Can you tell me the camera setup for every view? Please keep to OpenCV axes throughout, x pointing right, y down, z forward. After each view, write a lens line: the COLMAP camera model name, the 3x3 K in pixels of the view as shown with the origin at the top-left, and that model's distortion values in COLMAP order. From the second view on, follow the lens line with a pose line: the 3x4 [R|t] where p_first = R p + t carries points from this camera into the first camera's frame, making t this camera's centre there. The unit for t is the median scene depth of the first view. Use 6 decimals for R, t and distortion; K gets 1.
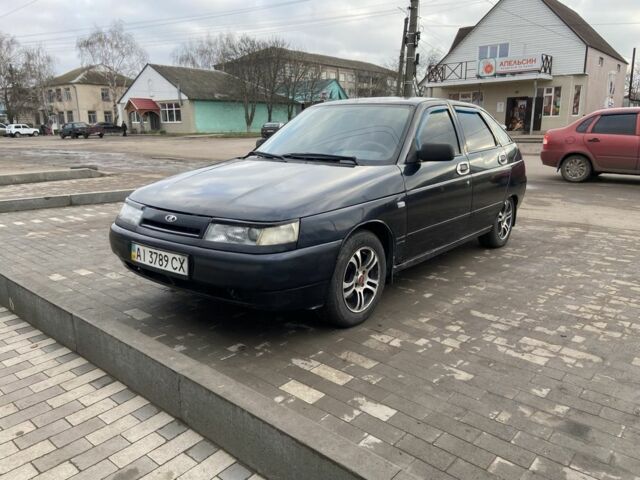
lens RADIAL K [[479.5, 0, 319.7], [0, 479.5, 238.5], [0, 0, 1]] dist [0.121411, -0.149499]
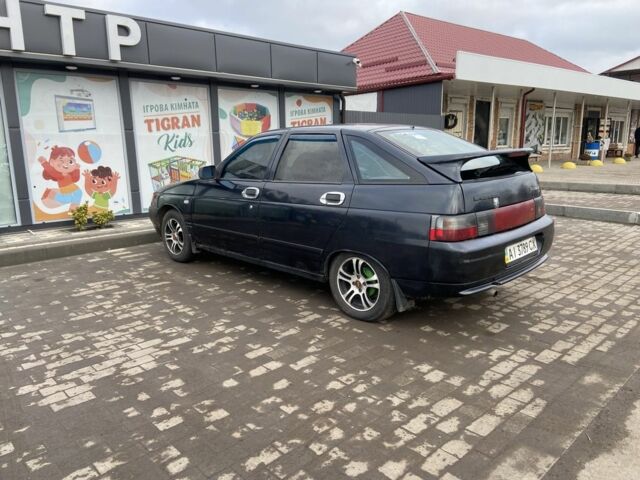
lens RADIAL K [[479.3, 0, 311.3], [0, 479.3, 238.0], [0, 0, 1]] dist [0.124796, -0.157476]
pose [[-0.107193, 0.200368, -0.973839, 1.796154], [-0.208901, 0.953079, 0.219091, -0.414060], [0.972044, 0.226921, -0.060306, 1.601365]]
